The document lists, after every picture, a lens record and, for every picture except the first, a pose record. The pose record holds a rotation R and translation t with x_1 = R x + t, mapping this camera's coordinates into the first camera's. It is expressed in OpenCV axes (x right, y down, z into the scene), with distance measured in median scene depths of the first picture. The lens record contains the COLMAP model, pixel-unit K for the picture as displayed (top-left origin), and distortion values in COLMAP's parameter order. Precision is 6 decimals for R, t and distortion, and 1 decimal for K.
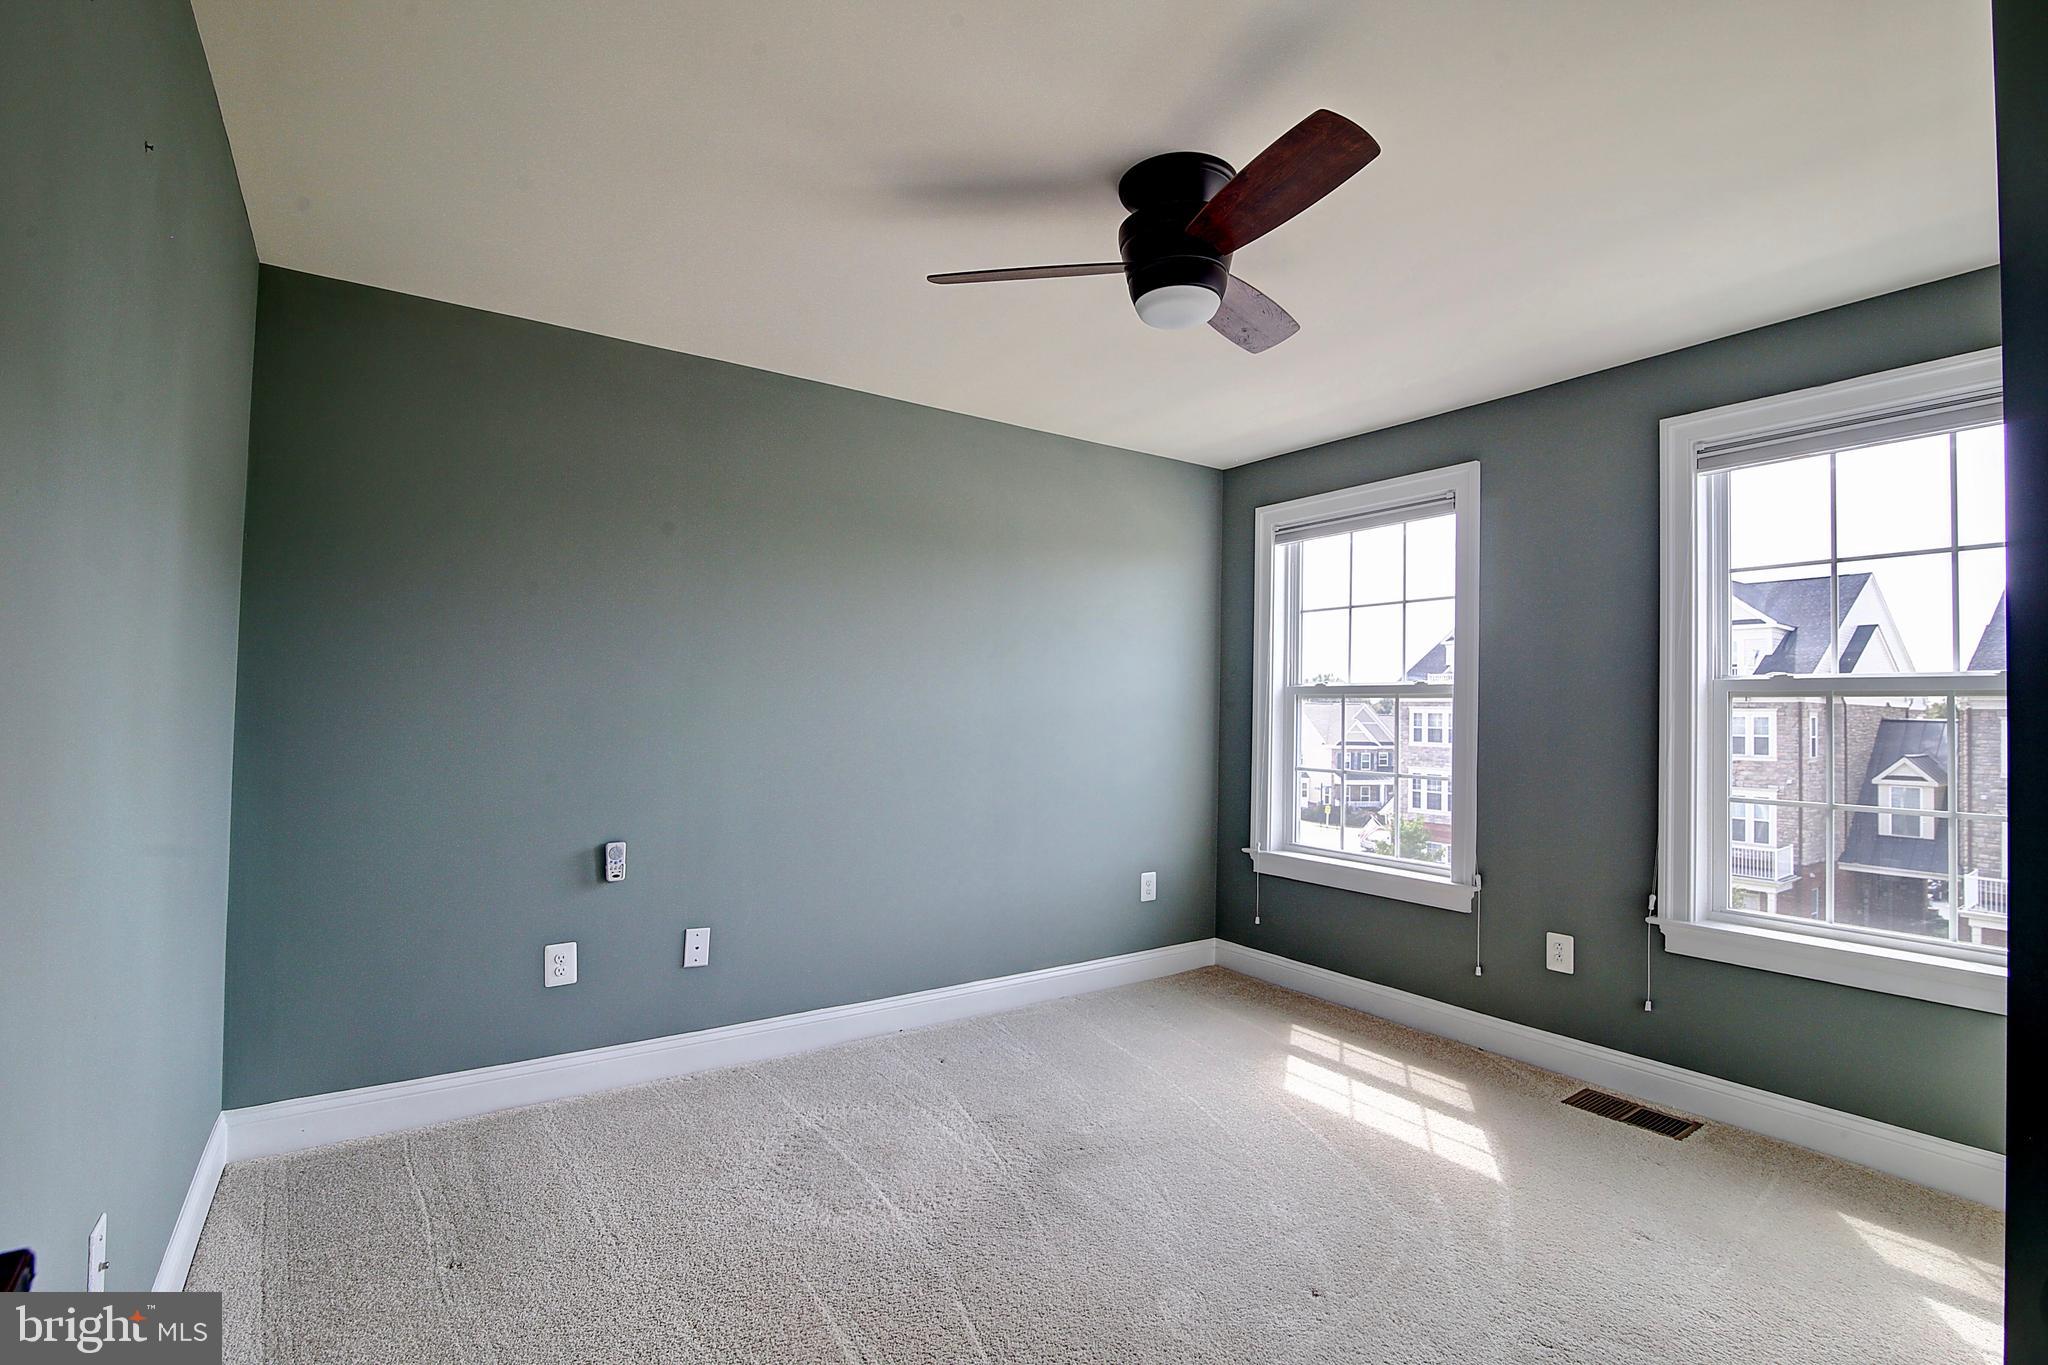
lens RADIAL K [[944.3, 0, 1040.8], [0, 944.3, 677.7], [0, 0, 1]] dist [-0.017402, 0.000270]
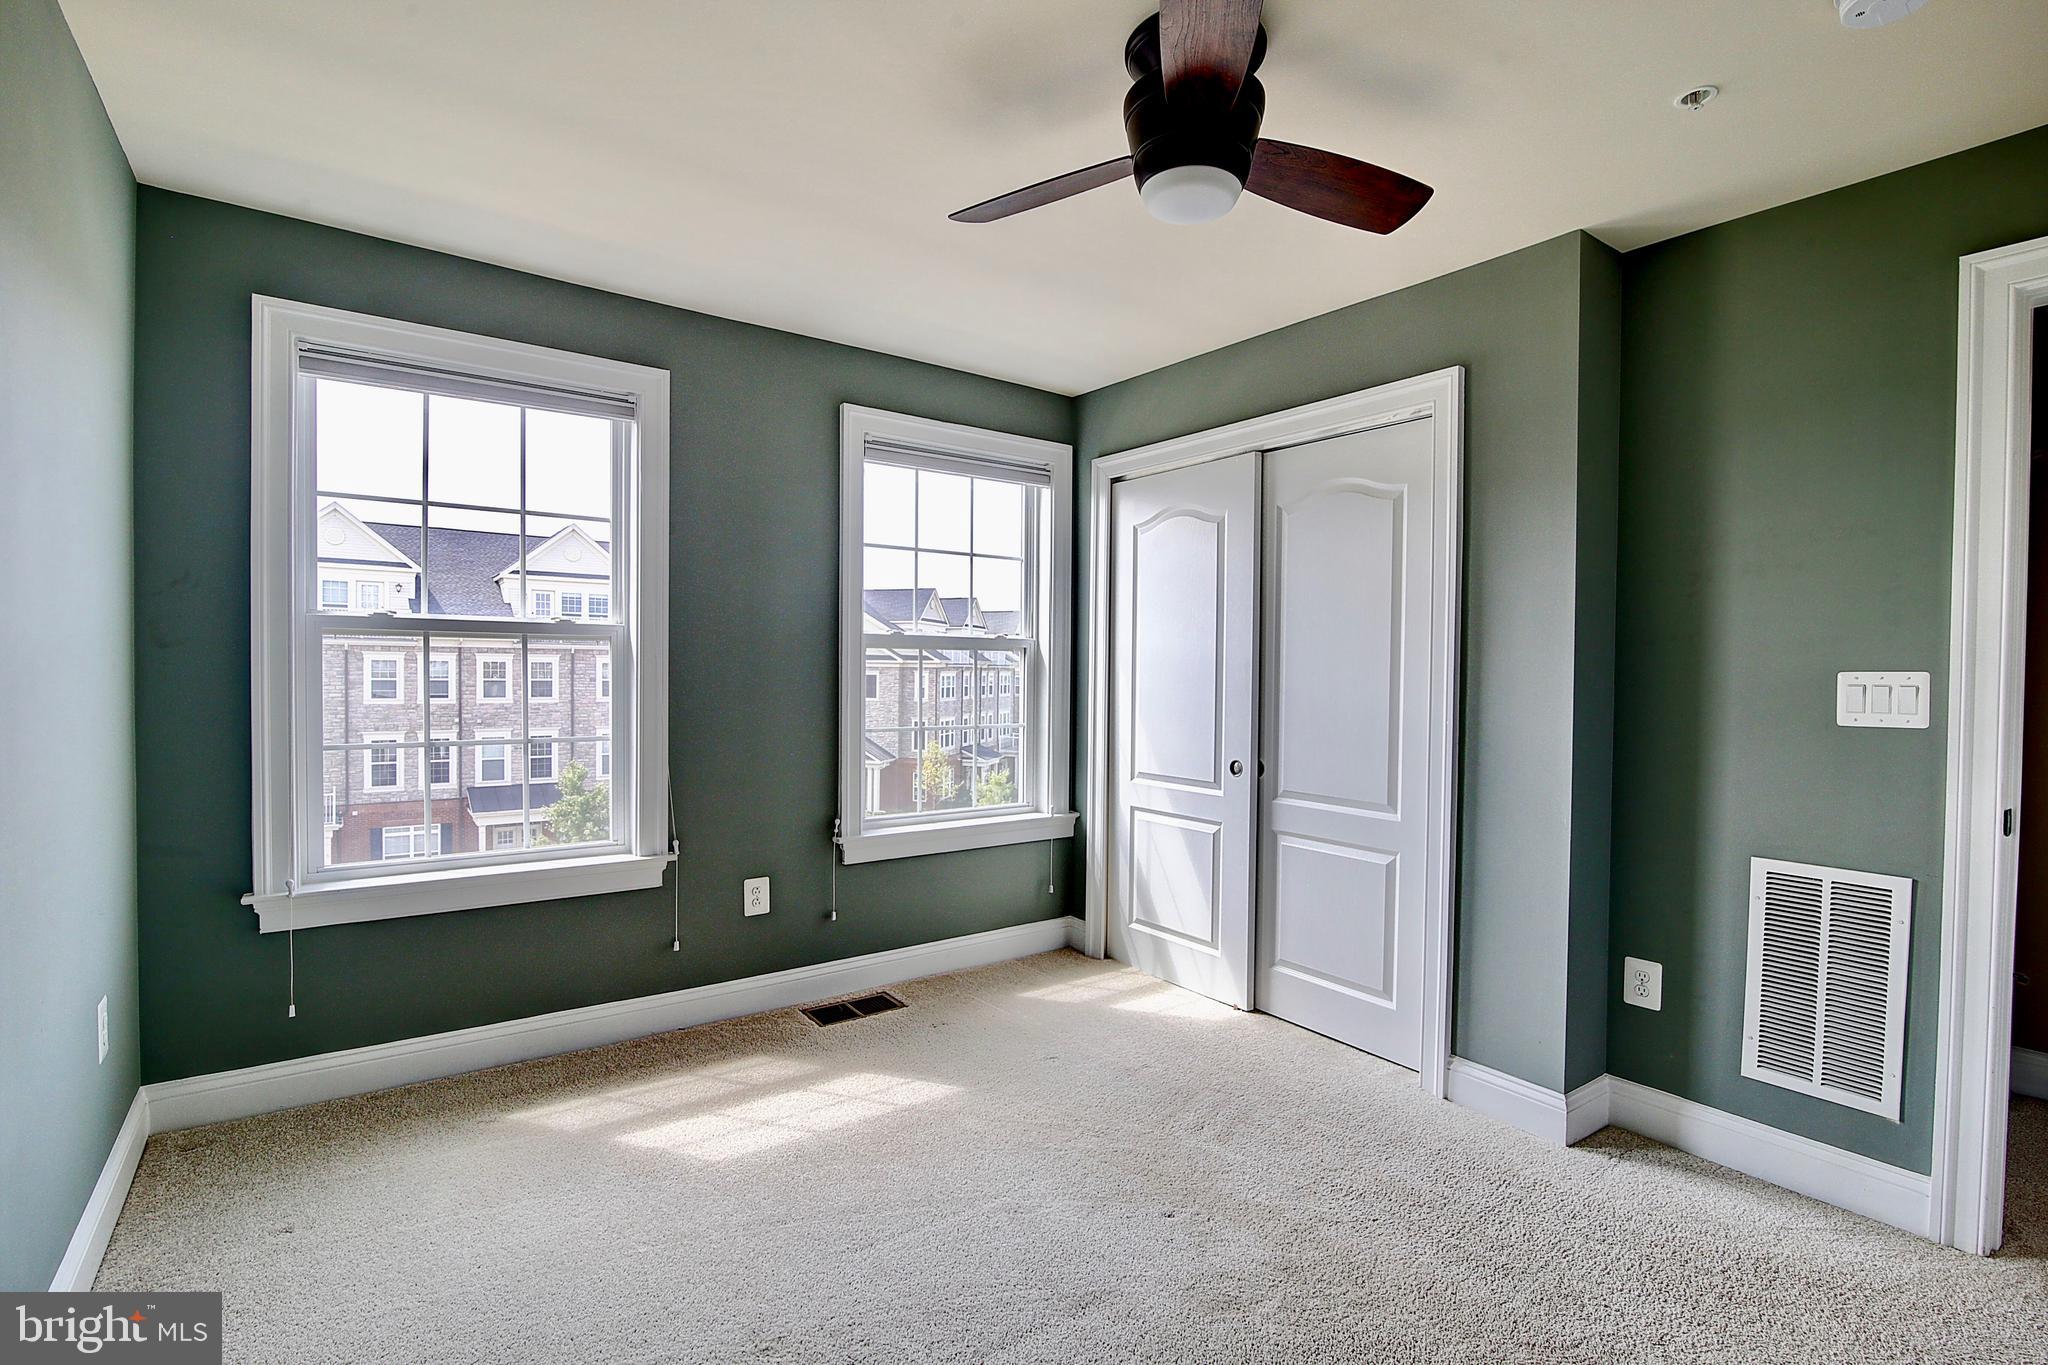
lens RADIAL K [[944.3, 0, 1030.2], [0, 944.3, 679.7], [0, 0, 1]] dist [-0.017402, 0.000270]
pose [[-0.022614, -0.032110, 0.999228, -0.467476], [-0.049114, 0.998313, 0.030969, 0.011927], [-0.998537, -0.048375, -0.024153, 0.739895]]
